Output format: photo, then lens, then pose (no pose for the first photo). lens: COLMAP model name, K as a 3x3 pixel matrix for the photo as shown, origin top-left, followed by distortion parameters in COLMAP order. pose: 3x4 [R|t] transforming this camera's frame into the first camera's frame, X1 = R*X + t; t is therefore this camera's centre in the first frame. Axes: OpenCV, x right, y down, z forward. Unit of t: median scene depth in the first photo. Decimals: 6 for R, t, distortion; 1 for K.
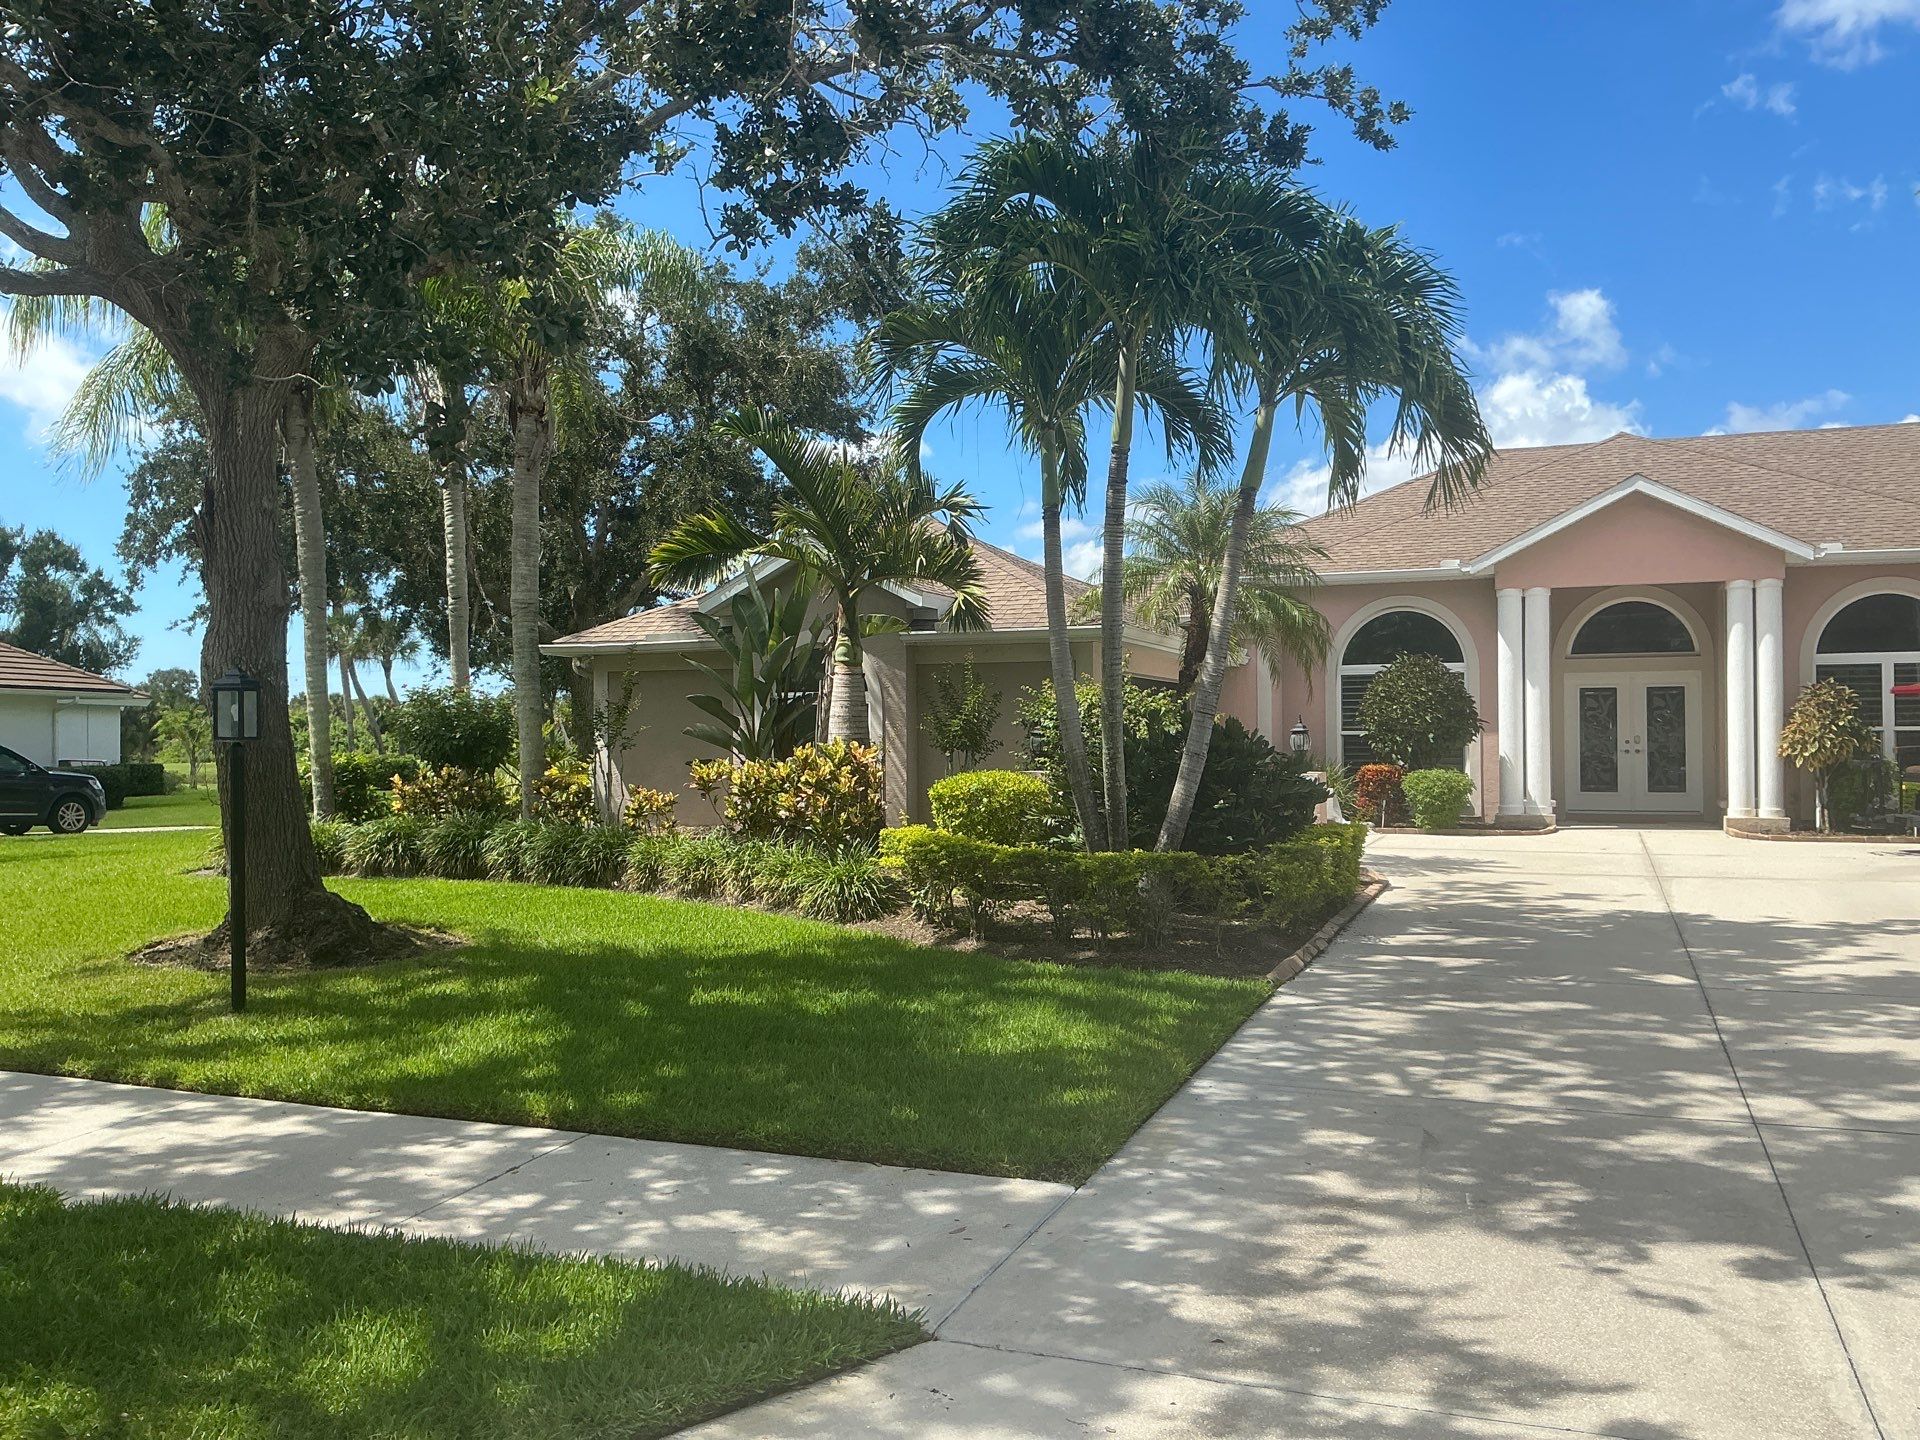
lens RADIAL K [[1581.6, 0, 953.7], [0, 1581.6, 730.7], [0, 0, 1]] dist [0.113313, -0.238831]
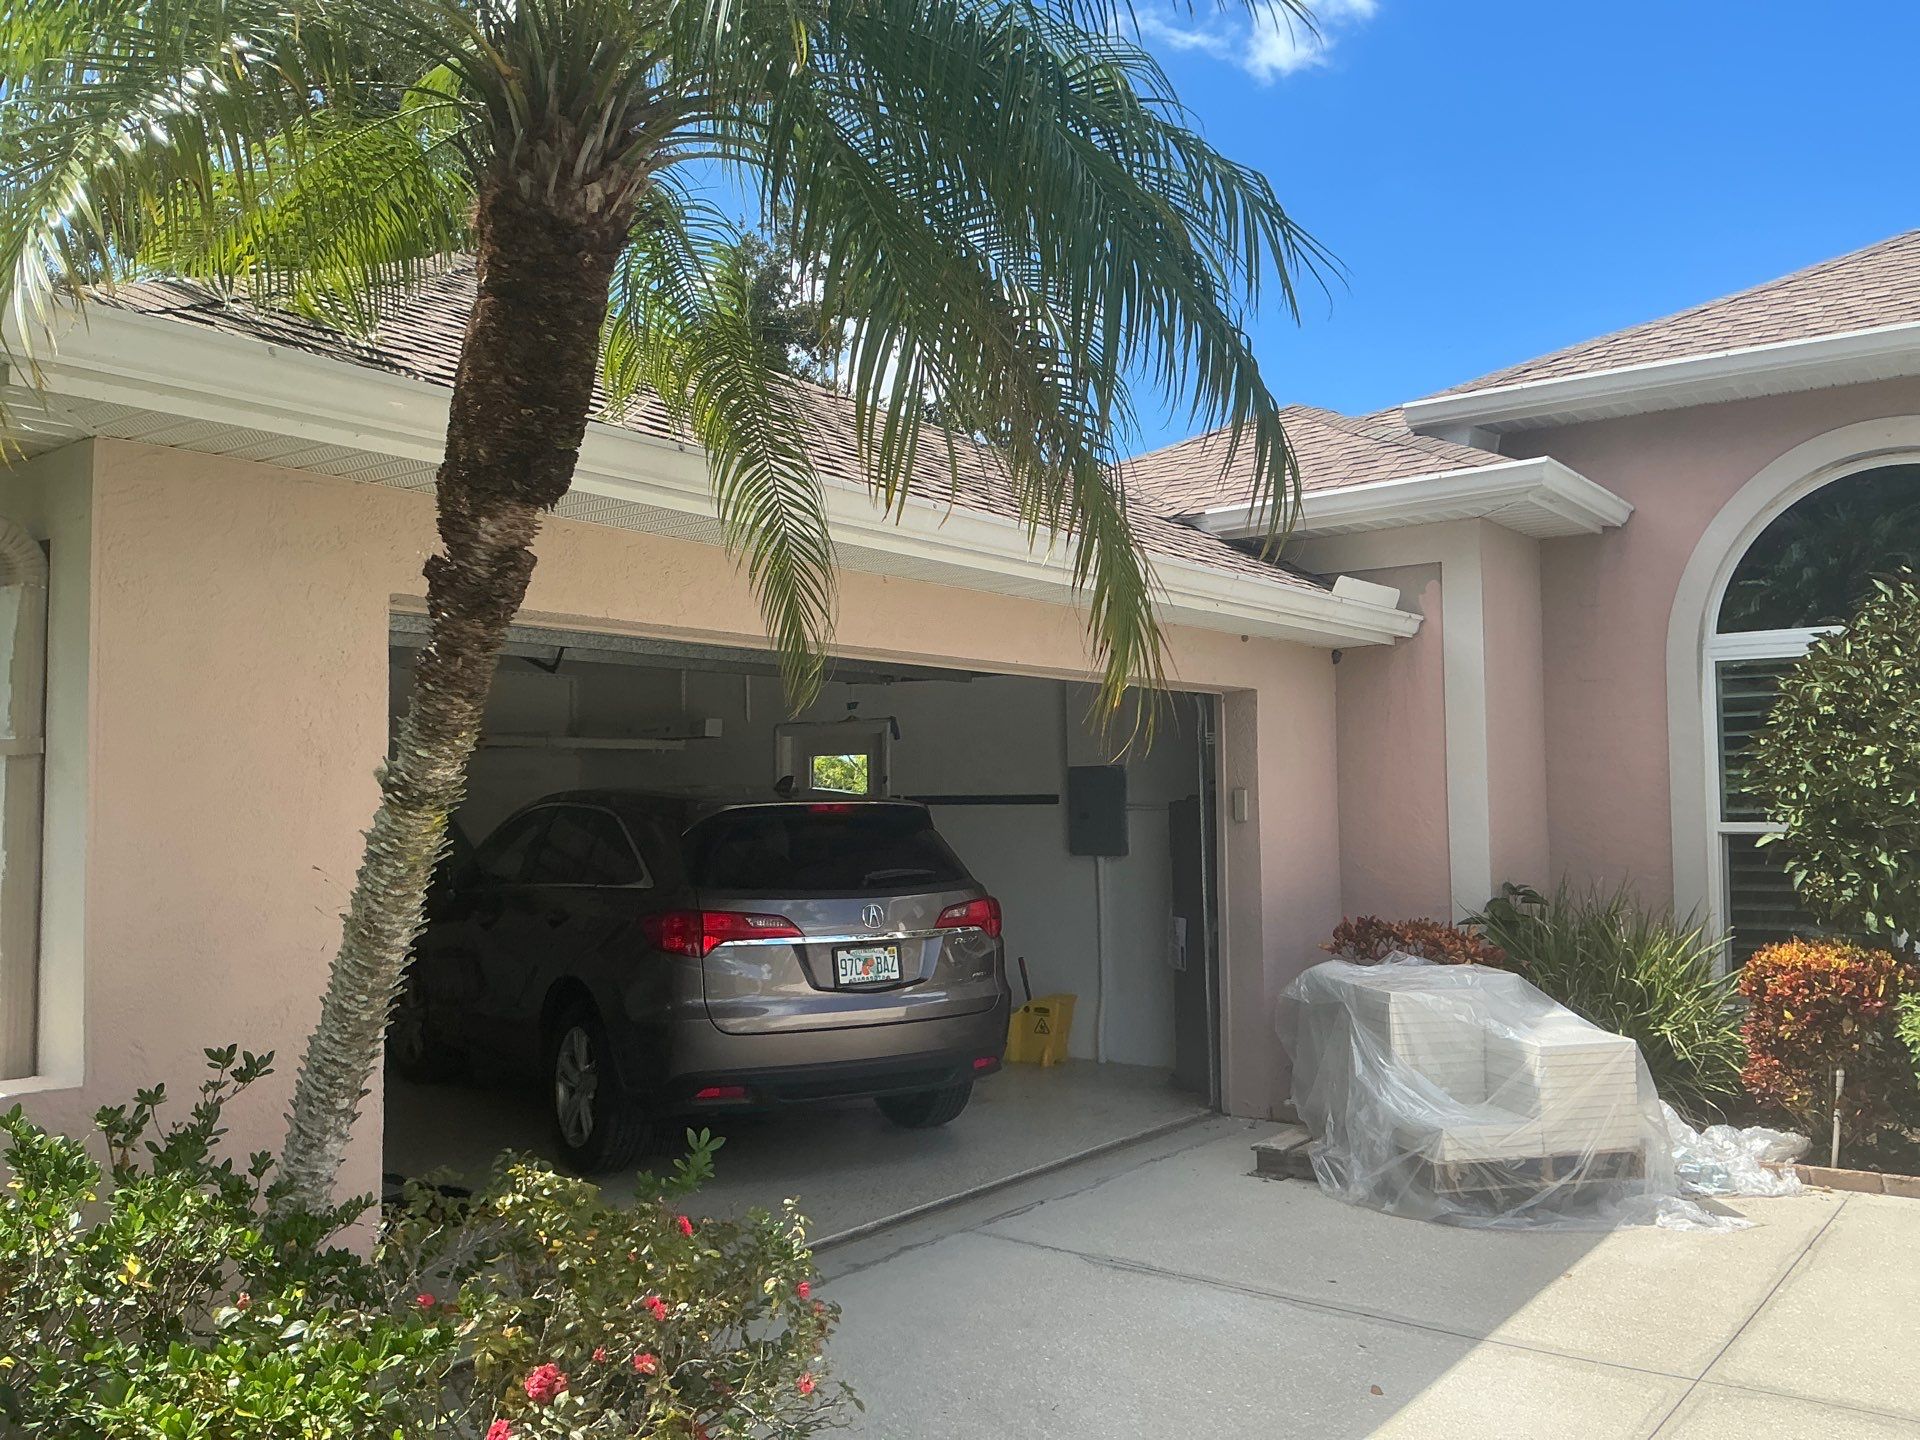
lens RADIAL K [[1606.9, 0, 953.9], [0, 1606.9, 722.5], [0, 0, 1]] dist [0.120886, -0.253515]
pose [[0.961497, -0.020116, -0.274078, 0.207964], [0.009833, 0.999197, -0.038844, -0.010620], [0.274640, 0.034653, 0.960923, 0.702779]]
